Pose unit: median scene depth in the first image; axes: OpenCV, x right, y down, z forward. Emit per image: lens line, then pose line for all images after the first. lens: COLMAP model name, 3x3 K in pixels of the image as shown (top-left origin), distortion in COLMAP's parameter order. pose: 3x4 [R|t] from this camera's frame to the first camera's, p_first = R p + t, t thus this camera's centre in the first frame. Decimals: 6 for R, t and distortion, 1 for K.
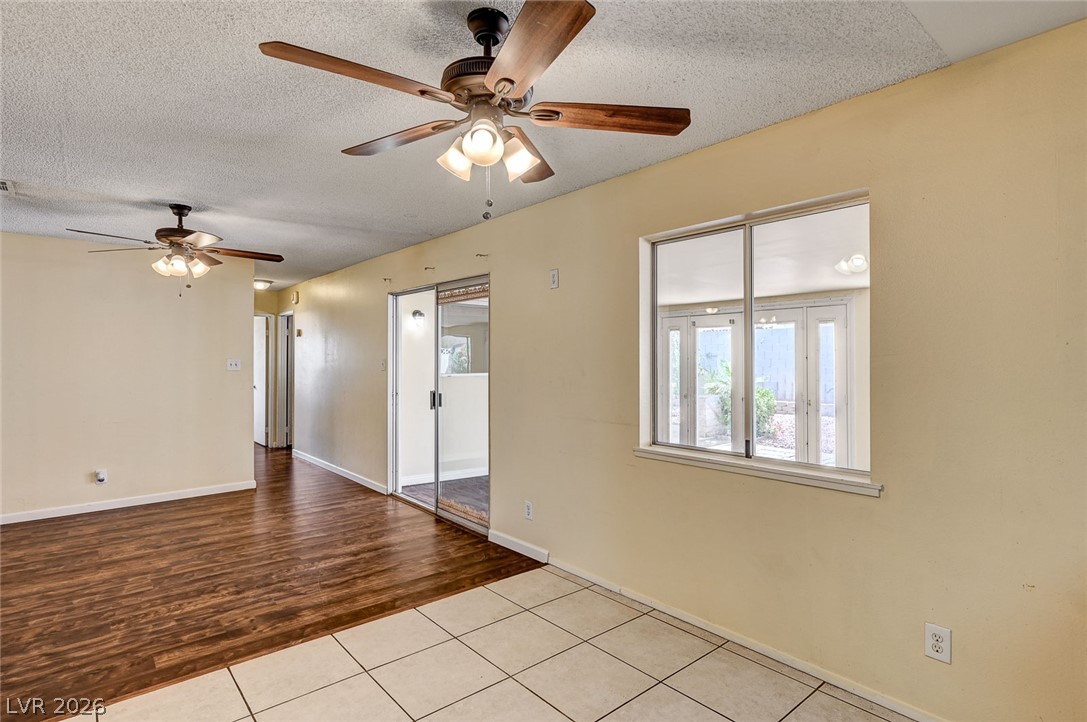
lens RADIAL K [[555.2, 0, 555.7], [0, 555.2, 360.5], [0, 0, 1]] dist [-0.000973, -0.000087]
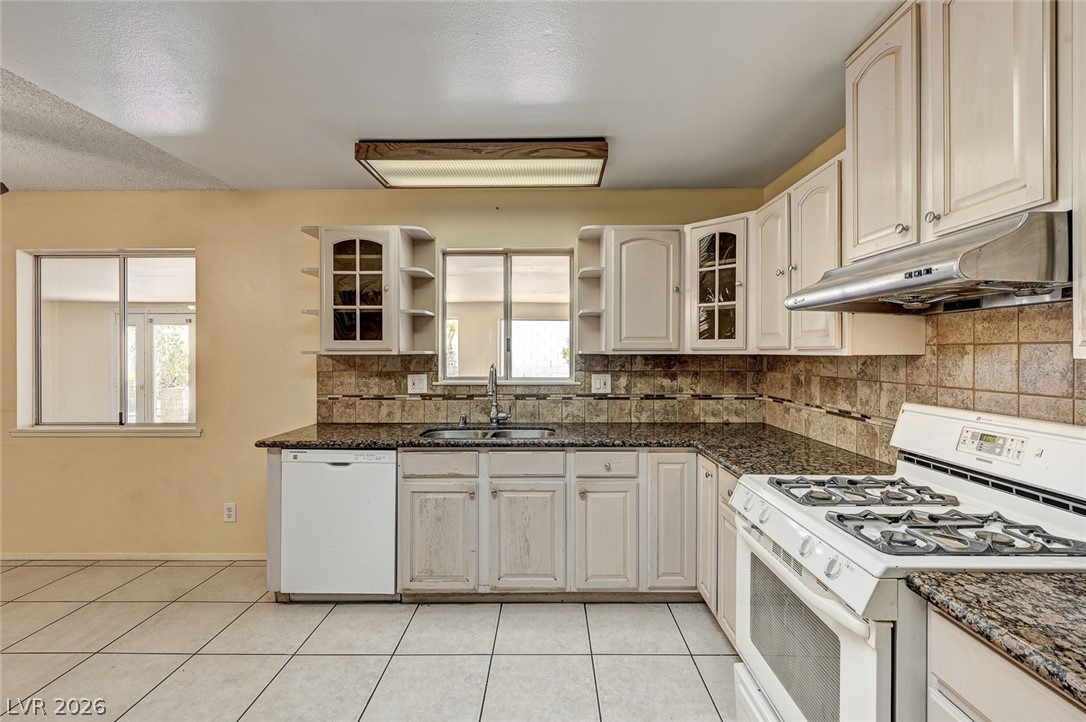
lens RADIAL K [[477.7, 0, 545.9], [0, 477.7, 353.6], [0, 0, 1]] dist [-0.000956, -0.000198]
pose [[0.662803, -0.001228, 0.748793, 0.156781], [0.001339, 0.999999, 0.000455, -0.001479], [-0.748793, 0.000701, 0.662804, -0.575932]]
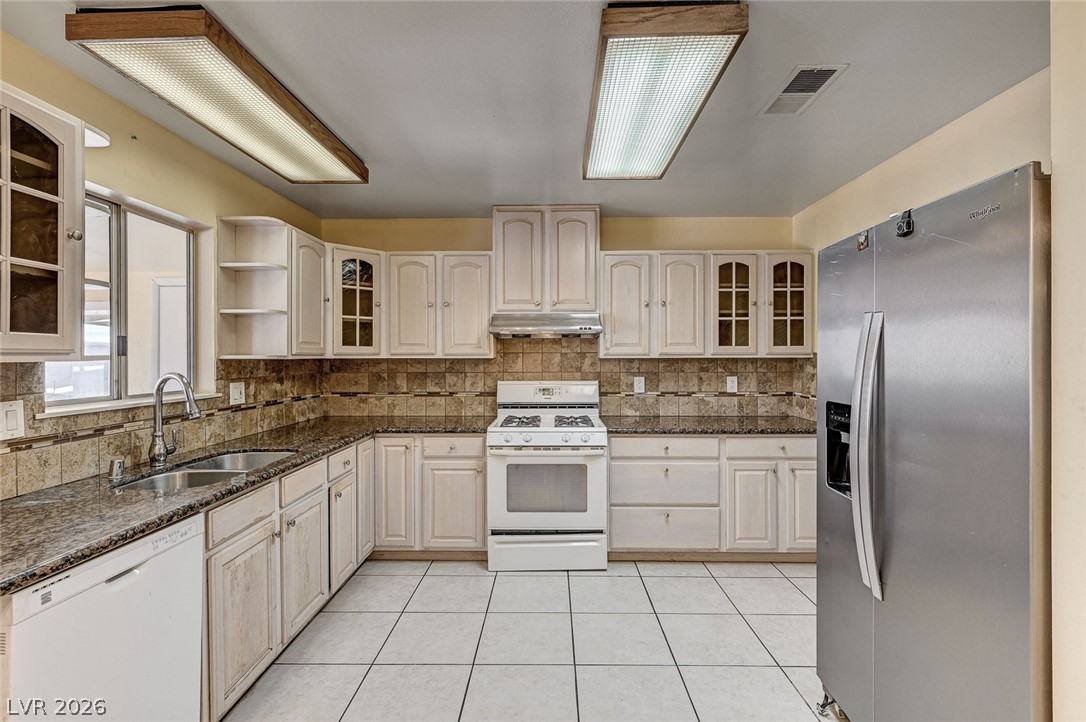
lens RADIAL K [[501.6, 0, 548.0], [0, 501.6, 358.0], [0, 0, 1]] dist [-0.000041, 0.000229]
pose [[-0.746079, -0.000020, 0.665857, -0.064351], [0.004014, 0.999982, 0.004528, -0.003756], [-0.665845, 0.006051, -0.746066, 0.409024]]
